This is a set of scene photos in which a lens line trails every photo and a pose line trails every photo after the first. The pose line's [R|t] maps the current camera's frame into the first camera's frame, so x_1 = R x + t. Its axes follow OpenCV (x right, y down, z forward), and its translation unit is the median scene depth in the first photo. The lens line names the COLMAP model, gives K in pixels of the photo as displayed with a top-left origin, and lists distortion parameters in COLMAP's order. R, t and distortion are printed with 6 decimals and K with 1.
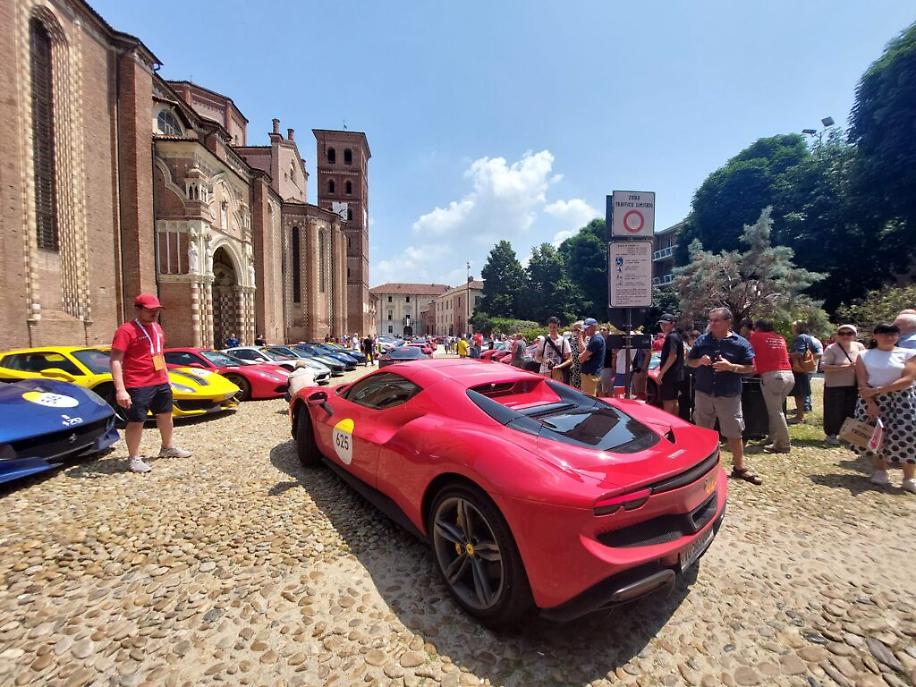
lens RADIAL K [[380.9, 0, 459.8], [0, 380.9, 352.3], [0, 0, 1]] dist [-0.014566, 0.001460]
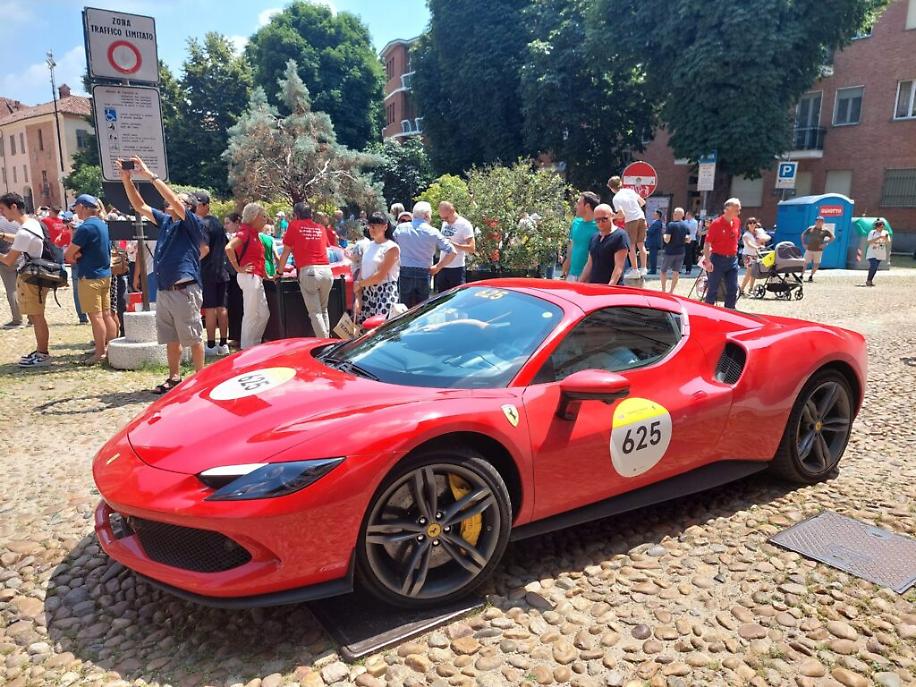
lens RADIAL K [[686.7, 0, 448.1], [0, 686.7, 352.1], [0, 0, 1]] dist [0.025575, -0.011642]
pose [[0.879496, -0.083924, 0.468449, 0.054836], [0.011008, 0.987652, 0.156275, 0.000470], [-0.475779, -0.132286, 0.869560, -0.078535]]
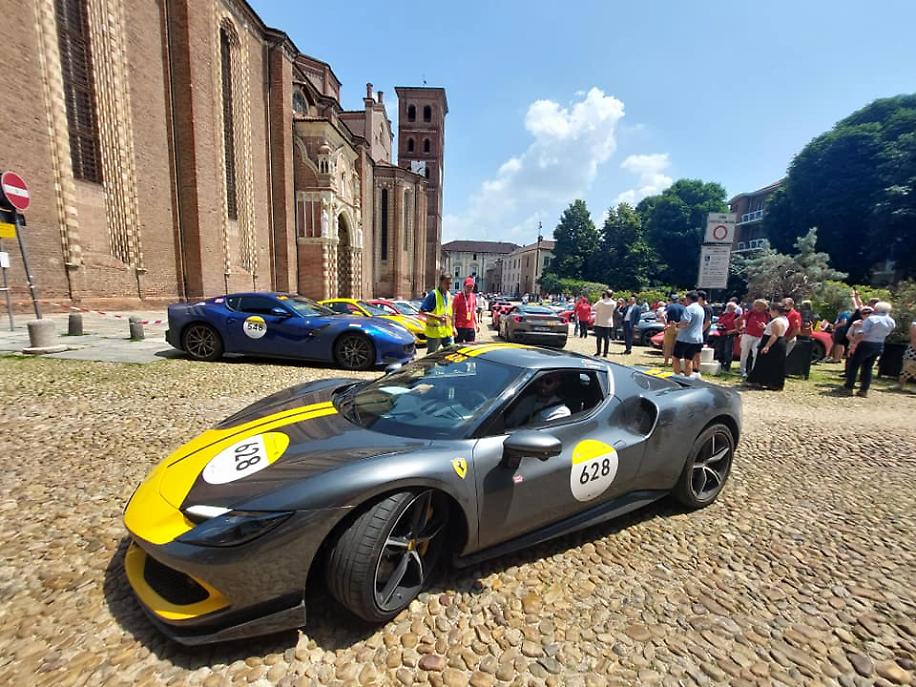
lens RADIAL K [[380.9, 0, 462.2], [0, 380.9, 350.2], [0, 0, 1]] dist [-0.014566, 0.001460]
pose [[0.988631, 0.057756, -0.138826, -0.055159], [-0.042940, 0.993284, 0.107441, 0.001711], [0.144099, -0.100258, 0.984471, -0.116918]]
